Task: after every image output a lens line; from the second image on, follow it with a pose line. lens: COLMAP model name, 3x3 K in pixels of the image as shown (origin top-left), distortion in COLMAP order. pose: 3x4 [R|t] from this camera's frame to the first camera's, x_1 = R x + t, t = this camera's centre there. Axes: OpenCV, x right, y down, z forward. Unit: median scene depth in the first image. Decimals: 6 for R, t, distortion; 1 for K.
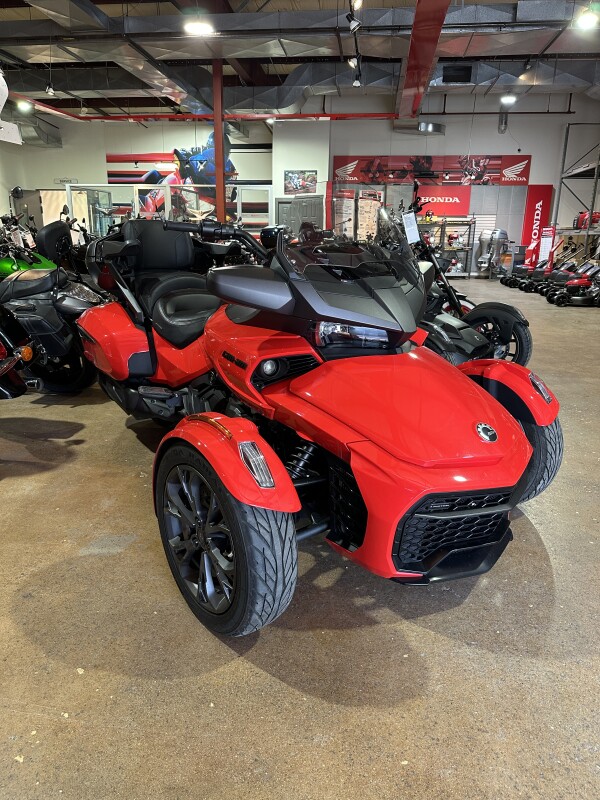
lens RADIAL K [[567.6, 0, 300.0], [0, 567.6, 400.0], [0, 0, 1]] dist [0.024465, 0.000228]
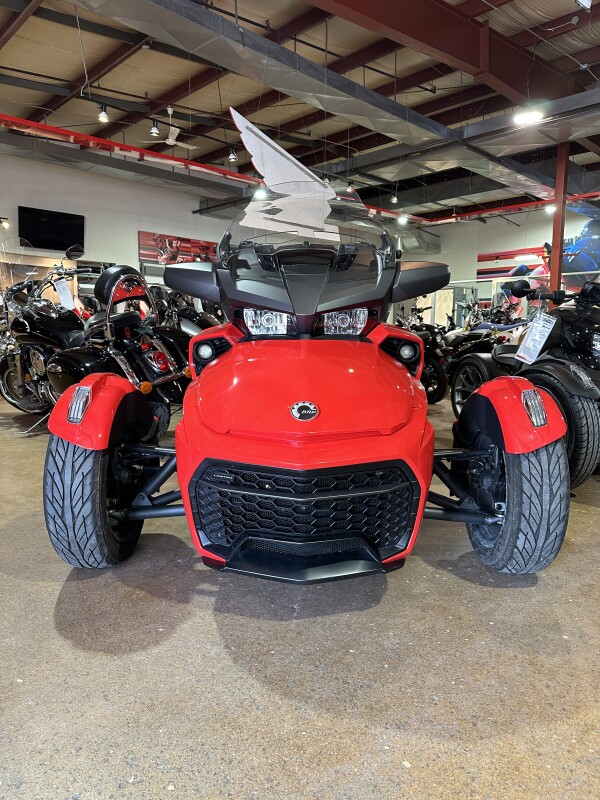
lens RADIAL K [[563.8, 0, 299.9], [0, 563.8, 412.6], [0, 0, 1]] dist [0.003639, -0.000812]
pose [[0.782313, 0.079055, -0.617848, 0.157842], [-0.170777, 0.981126, -0.090699, 0.025579], [0.599017, 0.176469, 0.781049, 0.062337]]
